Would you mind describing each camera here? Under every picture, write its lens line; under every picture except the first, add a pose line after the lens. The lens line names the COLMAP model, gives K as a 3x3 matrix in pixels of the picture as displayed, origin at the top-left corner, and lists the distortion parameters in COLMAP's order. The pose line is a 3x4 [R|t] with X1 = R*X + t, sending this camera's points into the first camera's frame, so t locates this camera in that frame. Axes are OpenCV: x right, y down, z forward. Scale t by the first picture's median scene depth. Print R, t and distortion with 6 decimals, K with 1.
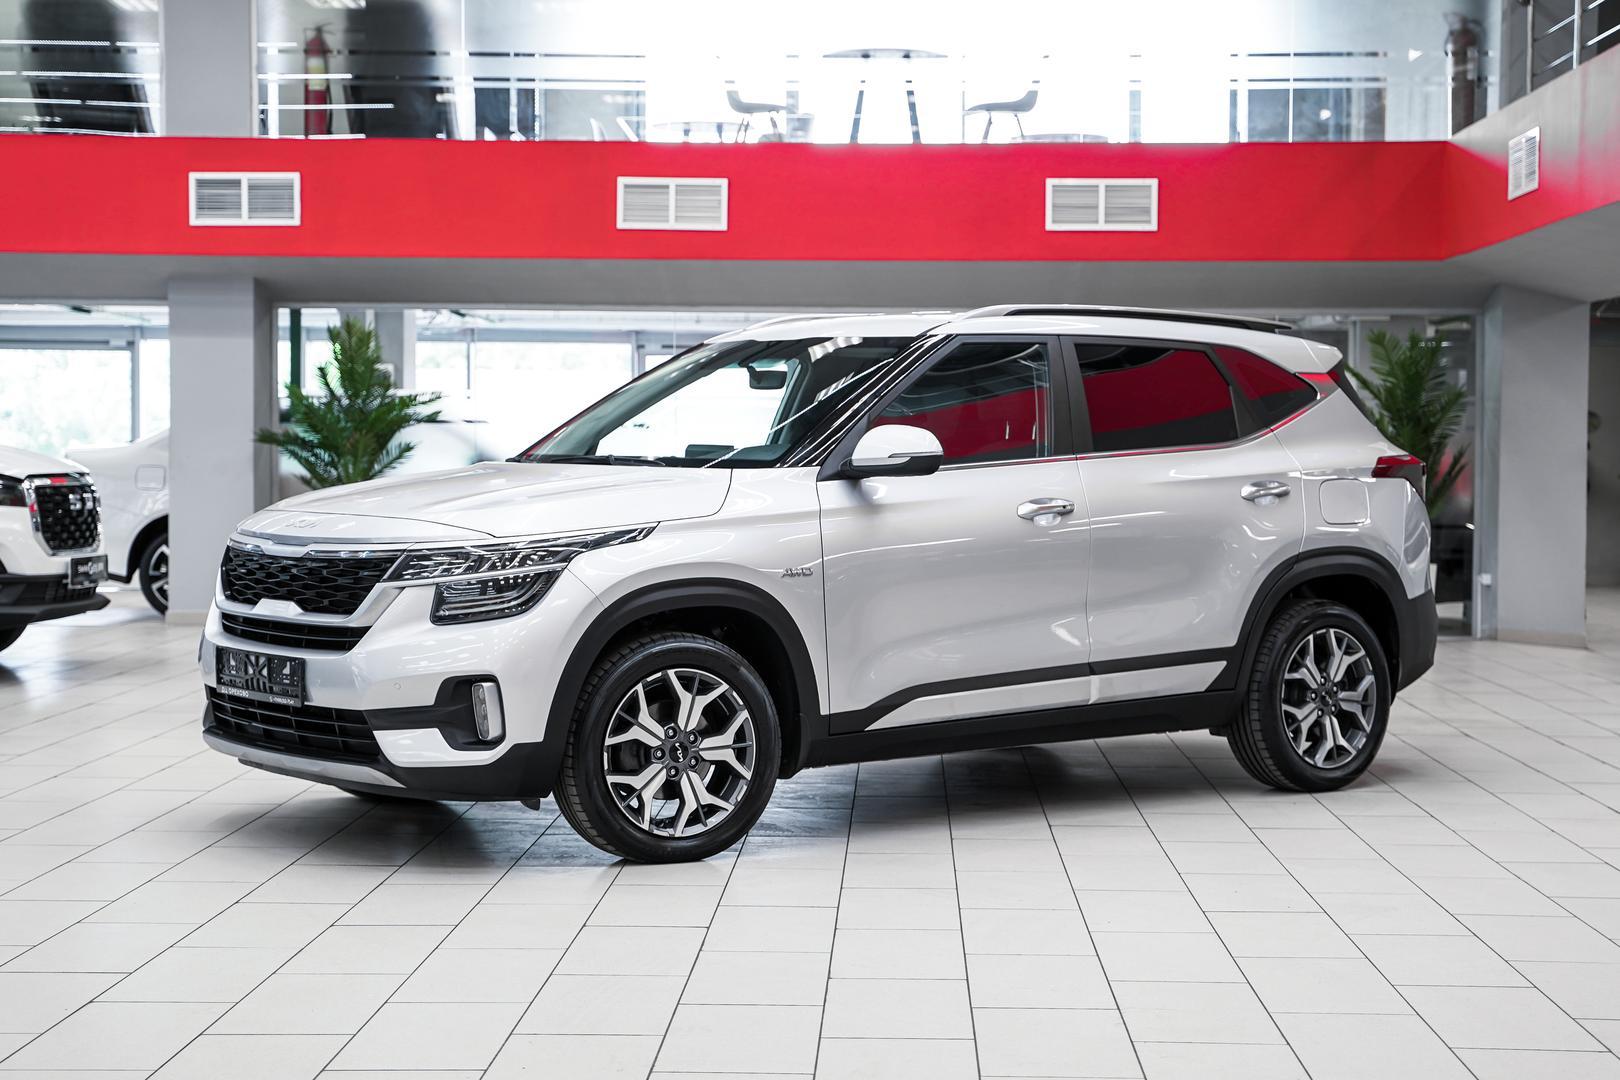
lens RADIAL K [[2664.1, 0, 835.1], [0, 2664.1, 544.5], [0, 0, 1]] dist [0.212436, -0.016786]
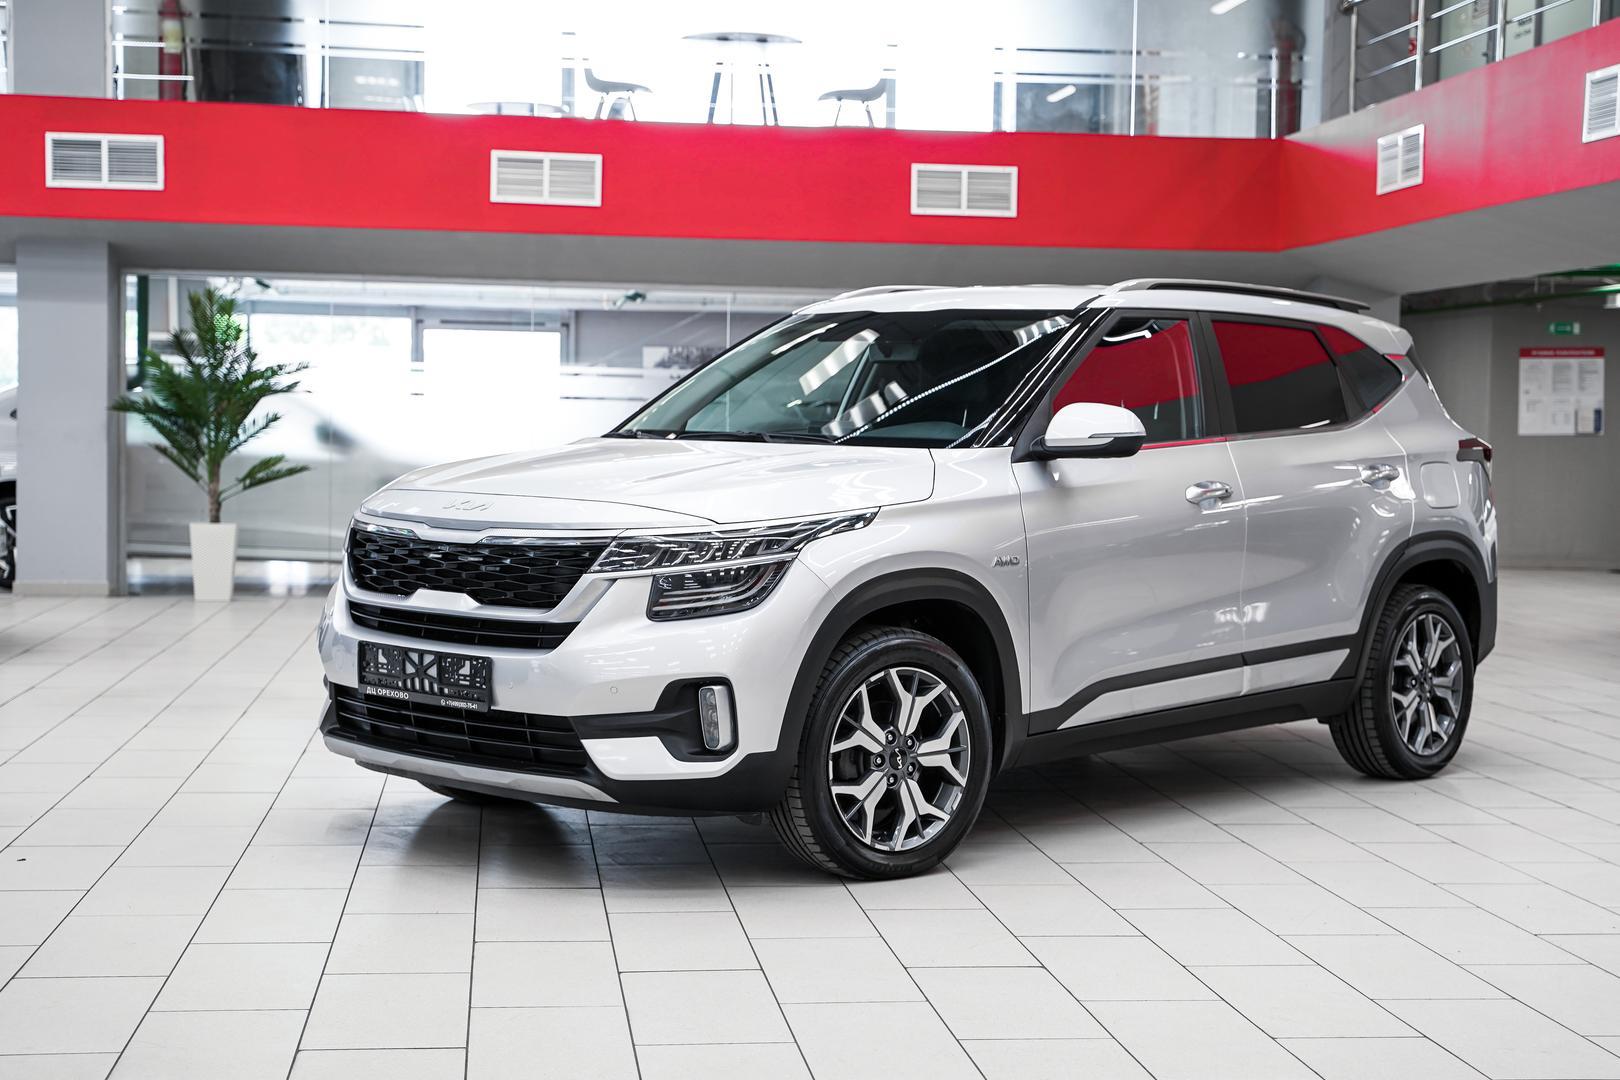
lens RADIAL K [[2388.9, 0, 810.0], [0, 2388.9, 540.0], [0, 0, 1]] dist [0.162779, 0.049400]
pose [[0.988714, 0.002685, 0.149792, -0.104454], [-0.004694, 0.999904, 0.013057, -0.003802], [-0.149742, -0.013612, 0.988631, 0.095774]]
